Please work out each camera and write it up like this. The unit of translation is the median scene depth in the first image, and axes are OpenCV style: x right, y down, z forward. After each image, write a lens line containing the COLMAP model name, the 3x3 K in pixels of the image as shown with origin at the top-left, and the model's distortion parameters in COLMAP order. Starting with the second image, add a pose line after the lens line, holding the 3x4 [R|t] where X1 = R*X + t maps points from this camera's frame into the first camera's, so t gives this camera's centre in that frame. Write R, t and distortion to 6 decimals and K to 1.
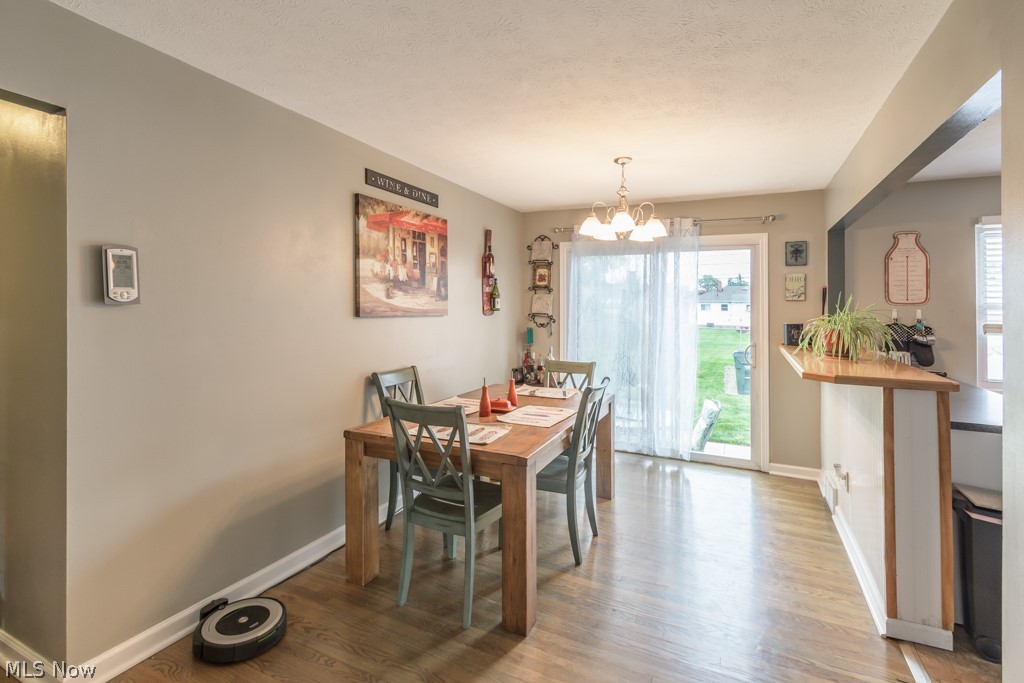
lens RADIAL K [[479.2, 0, 525.6], [0, 479.2, 313.5], [0, 0, 1]] dist [-0.000045, -0.000038]
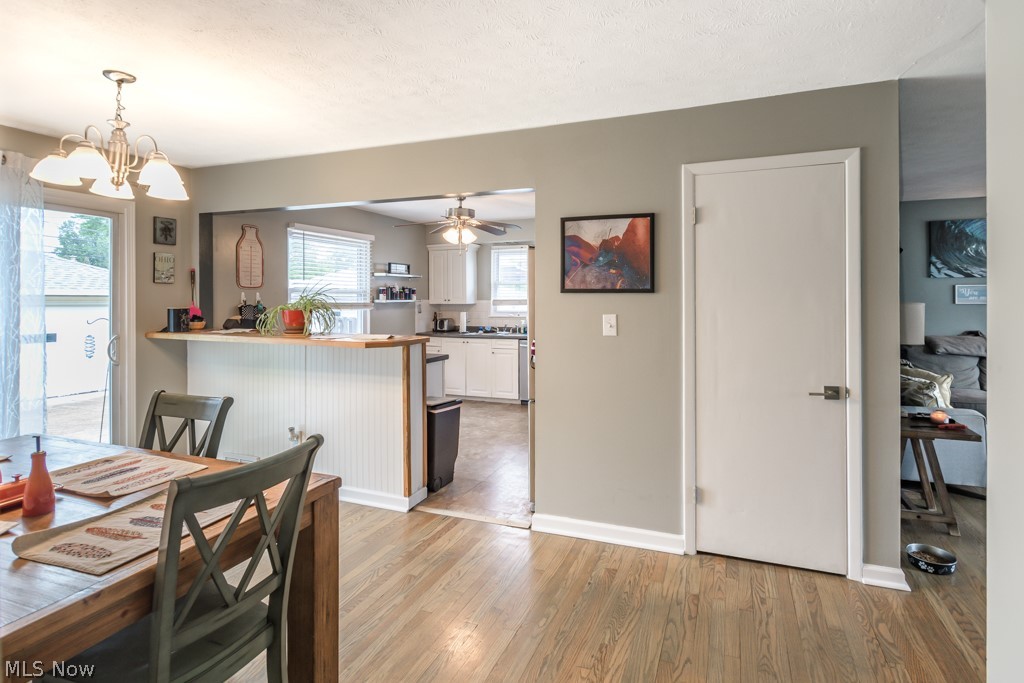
lens RADIAL K [[511.8, 0, 531.9], [0, 511.8, 301.0], [0, 0, 1]] dist [0.010954, -0.000231]
pose [[-0.060593, -0.021852, 0.997923, -0.488415], [0.005339, 0.999739, 0.022216, -0.011694], [-0.998148, 0.006674, -0.060460, 0.393815]]
